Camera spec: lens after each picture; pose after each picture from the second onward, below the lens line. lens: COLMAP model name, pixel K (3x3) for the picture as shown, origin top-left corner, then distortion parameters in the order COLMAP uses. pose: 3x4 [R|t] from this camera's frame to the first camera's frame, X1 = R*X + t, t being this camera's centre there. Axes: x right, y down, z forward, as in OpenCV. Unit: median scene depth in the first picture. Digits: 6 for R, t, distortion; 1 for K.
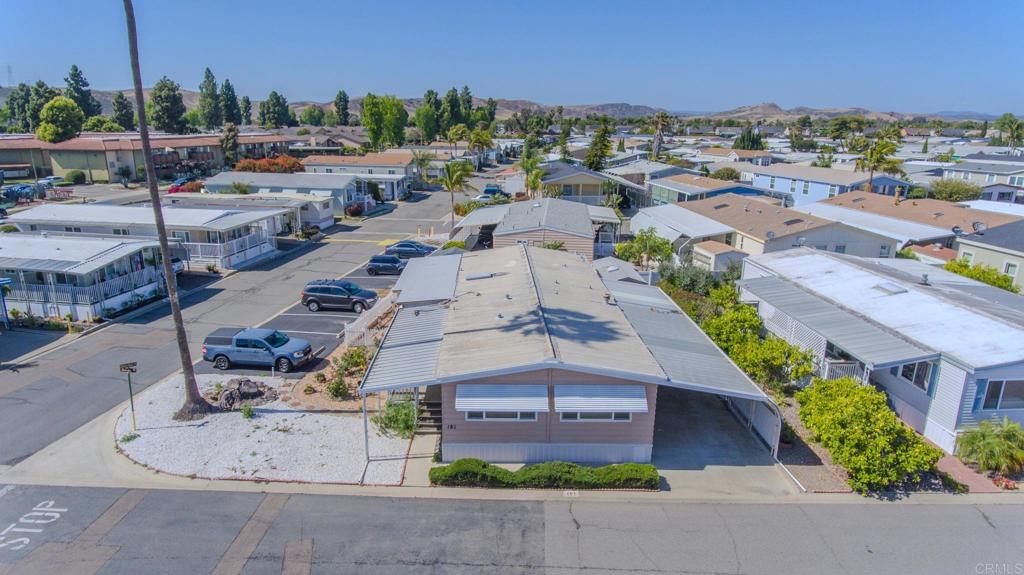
lens RADIAL K [[603.0, 0, 491.9], [0, 603.0, 287.9], [0, 0, 1]] dist [0.004568, -0.007945]
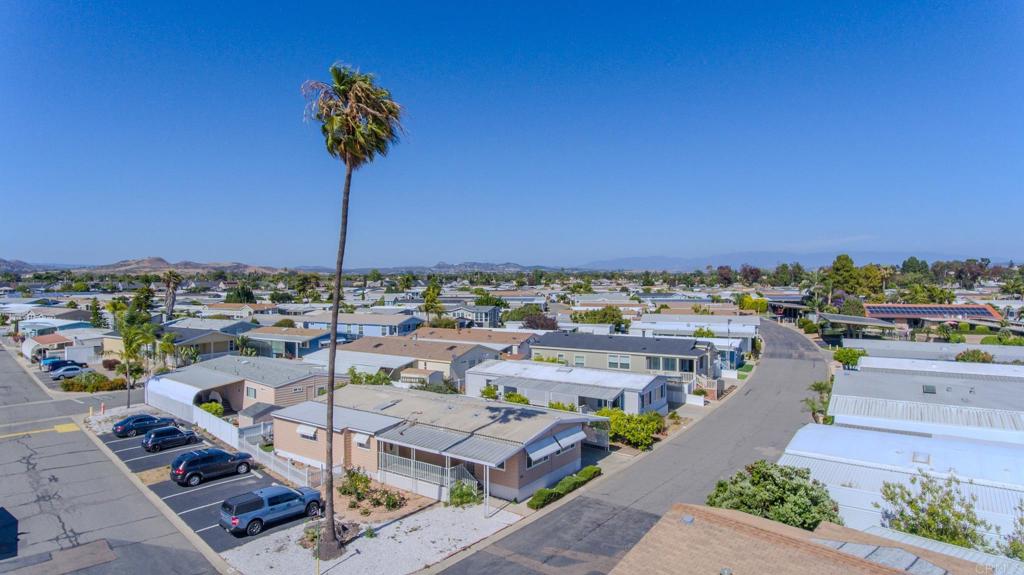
lens RADIAL K [[603.0, 0, 491.9], [0, 603.0, 287.9], [0, 0, 1]] dist [0.004568, -0.007945]
pose [[0.599016, -0.022837, 0.800411, -0.774593], [0.218009, 0.966483, -0.135579, -0.032738], [-0.770488, 0.255711, 0.583918, -0.010088]]
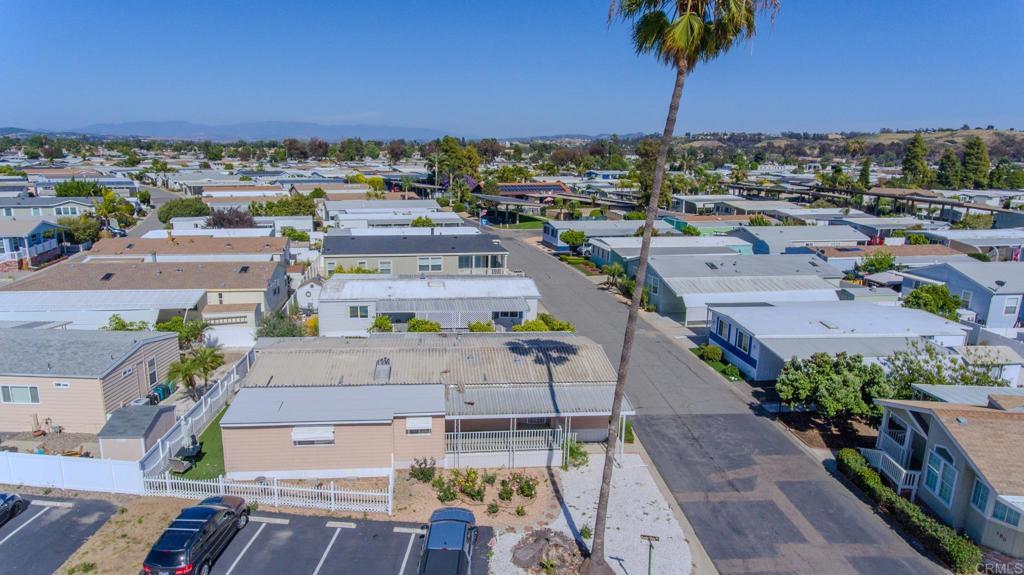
lens RADIAL K [[603.0, 0, 491.9], [0, 603.0, 287.9], [0, 0, 1]] dist [0.004568, -0.007945]
pose [[-0.090970, -0.230173, 0.968888, -0.802120], [0.247277, 0.937231, 0.245870, -0.288761], [-0.964665, 0.261950, -0.028344, 0.685047]]
